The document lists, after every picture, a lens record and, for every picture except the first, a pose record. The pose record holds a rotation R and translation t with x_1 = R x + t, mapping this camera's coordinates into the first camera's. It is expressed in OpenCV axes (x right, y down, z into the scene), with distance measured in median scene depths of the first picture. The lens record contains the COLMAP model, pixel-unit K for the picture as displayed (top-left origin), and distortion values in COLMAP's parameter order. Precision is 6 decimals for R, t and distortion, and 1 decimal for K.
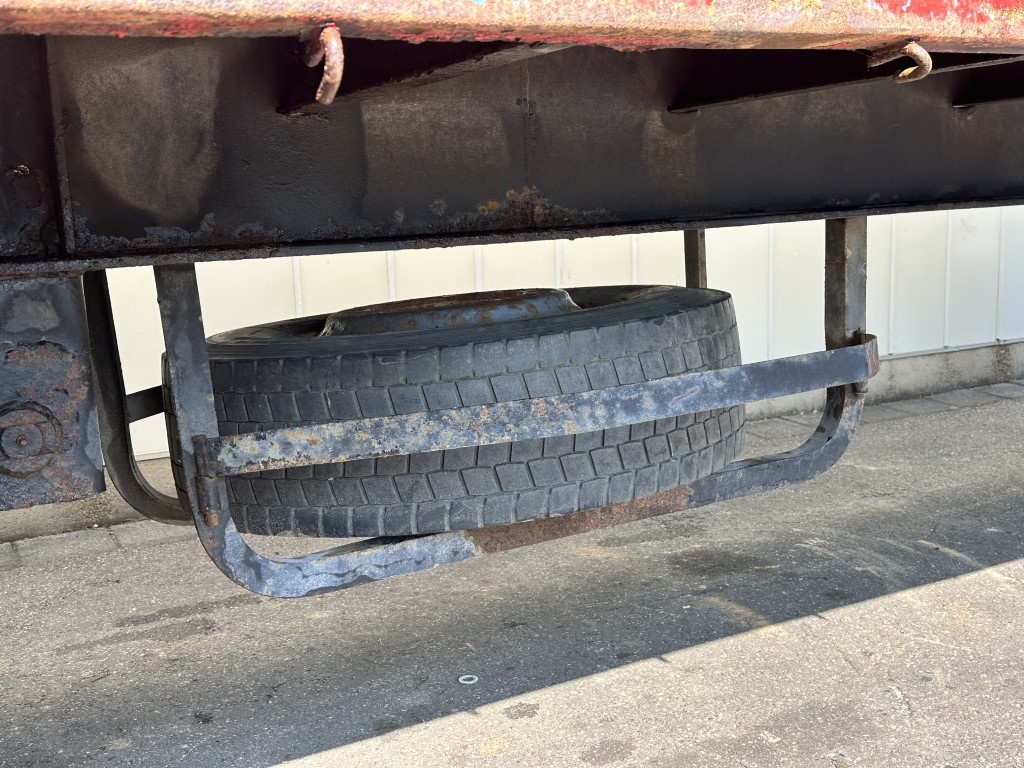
lens RADIAL K [[1164.2, 0, 509.4], [0, 1164.2, 383.9], [0, 0, 1]] dist [0.025318, 0.000000]
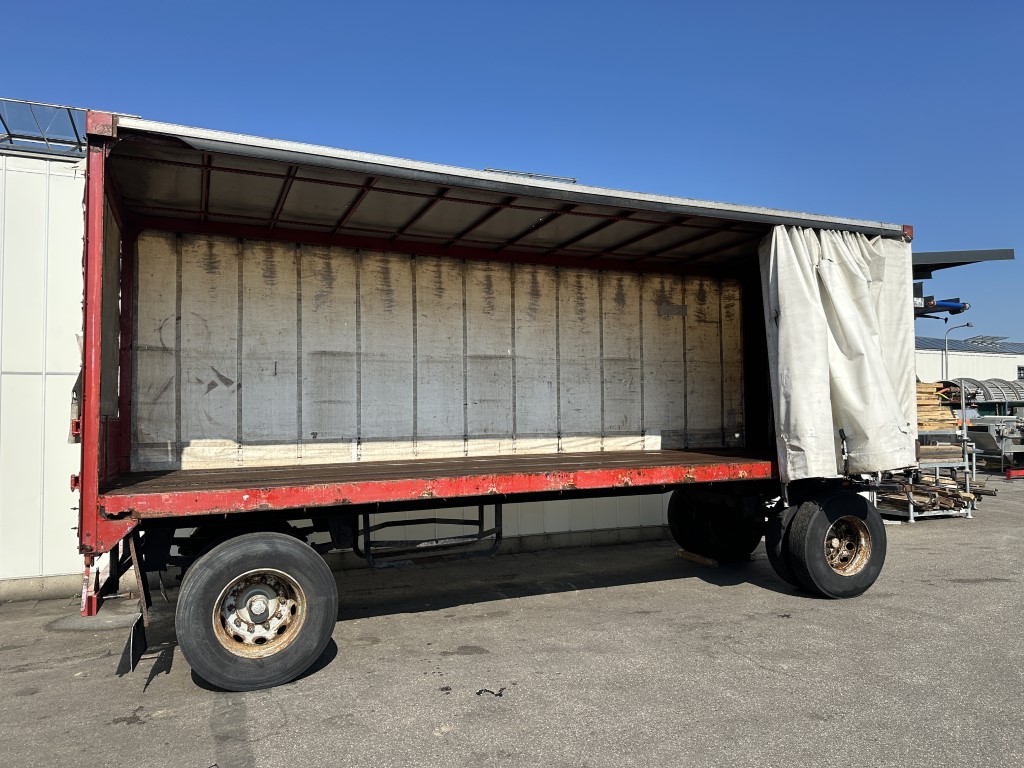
lens RADIAL K [[712.2, 0, 519.0], [0, 712.2, 377.8], [0, 0, 1]] dist [0.059052, -0.055349]
pose [[0.995723, 0.024845, -0.088986, 0.400987], [-0.042580, 0.978180, -0.203350, -0.030683], [0.081993, 0.206269, 0.975054, -1.339652]]
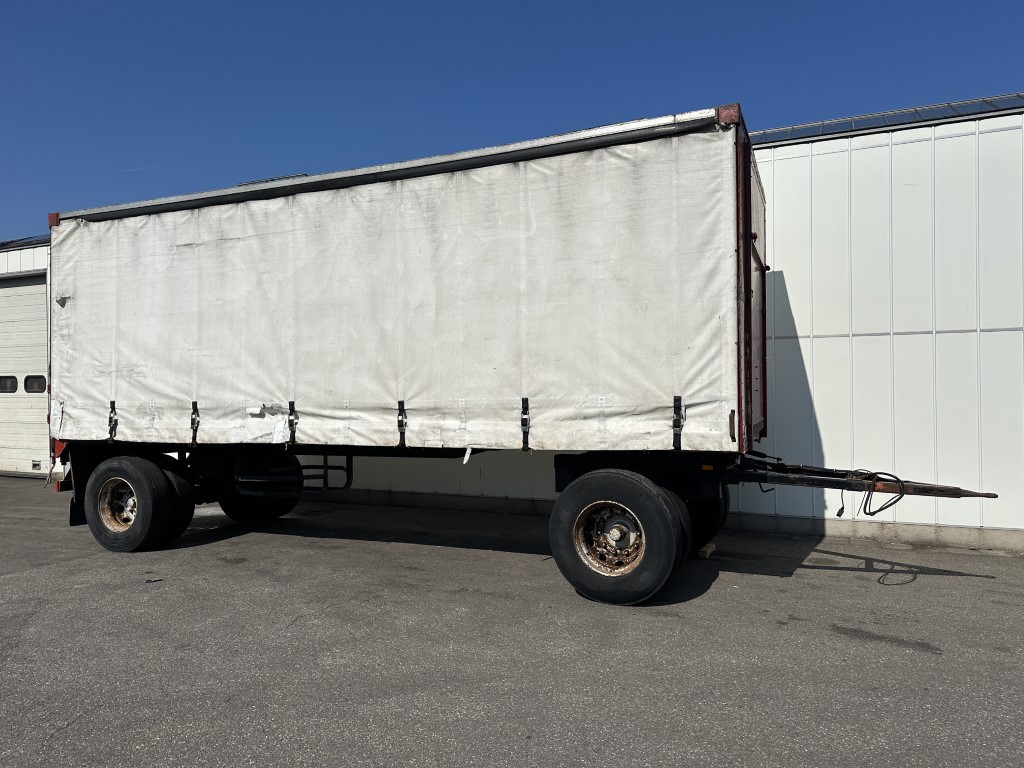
lens RADIAL K [[712.2, 0, 512.7], [0, 712.2, 378.0], [0, 0, 1]] dist [0.059052, -0.055349]
pose [[0.613004, 0.018818, -0.789856, 2.386107], [-0.135168, 0.987475, -0.081377, -0.228535], [0.778431, 0.156647, 0.607870, -0.357555]]
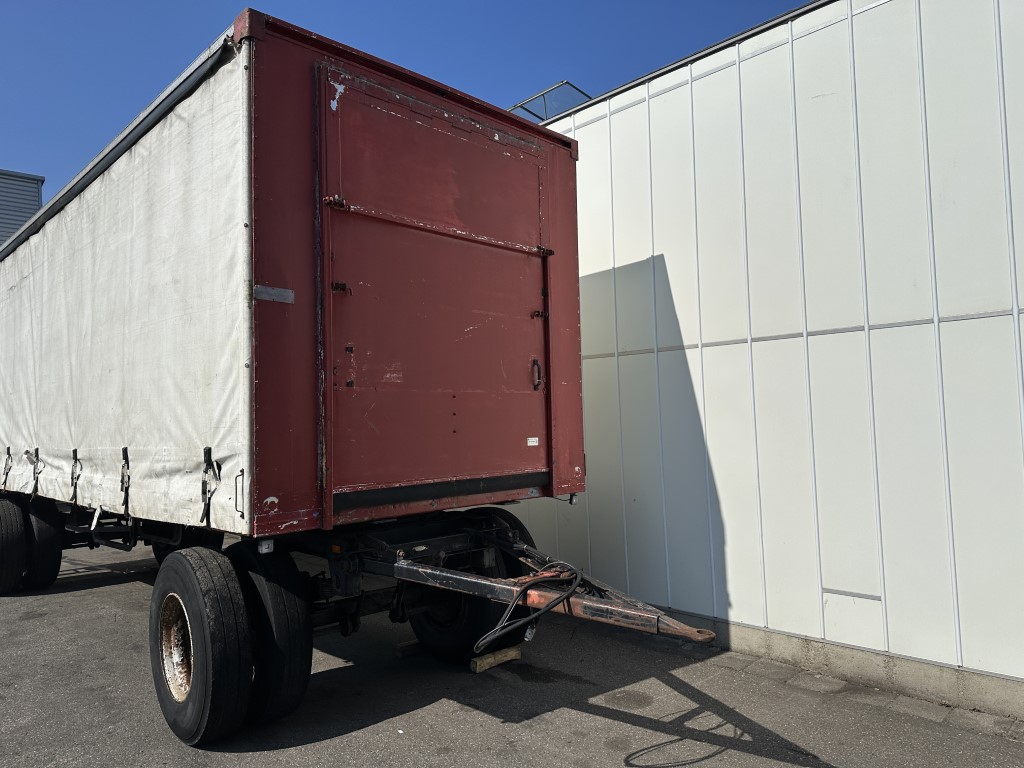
lens RADIAL K [[712.2, 0, 512.2], [0, 712.2, 379.2], [0, 0, 1]] dist [0.059052, -0.055349]
pose [[0.270799, -0.027637, -0.962239, 2.533847], [-0.132740, 0.988967, -0.065761, -0.463159], [0.953440, 0.145536, 0.264143, 1.068994]]
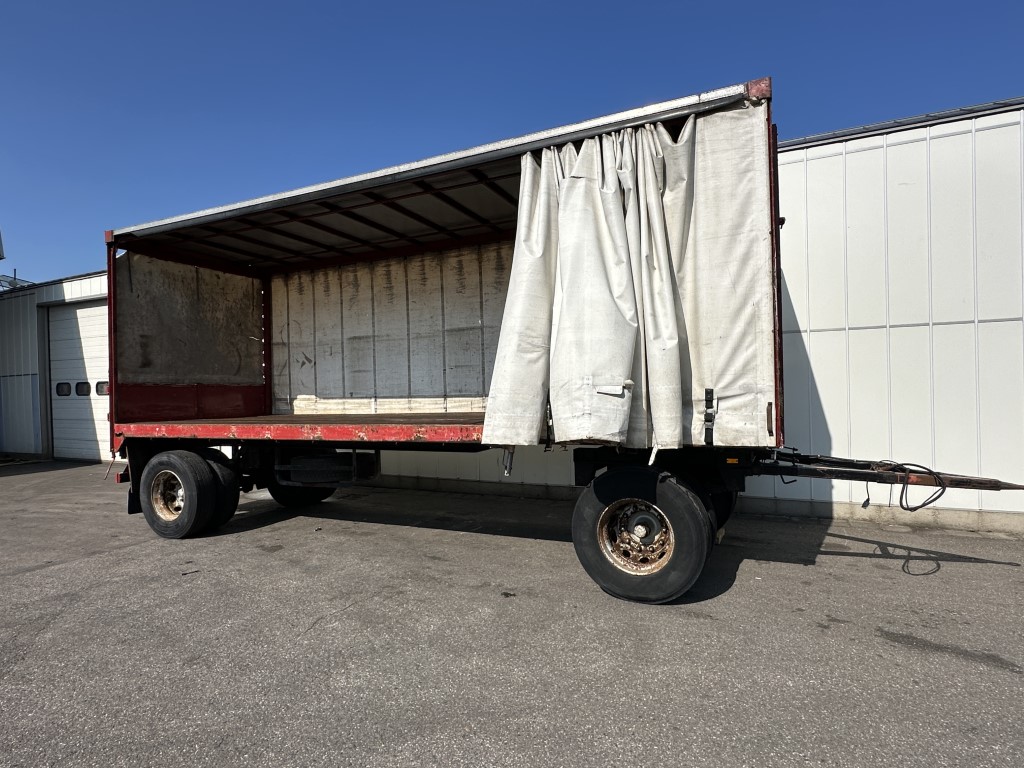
lens RADIAL K [[555.4, 0, 505.3], [0, 555.4, 382.8], [0, 0, 1]] dist [-0.009762, 0.011598]
pose [[0.593204, 0.018221, -0.804846, 2.038268], [-0.122657, 0.990118, -0.067988, -0.247504], [0.795653, 0.139050, 0.589577, -0.128638]]
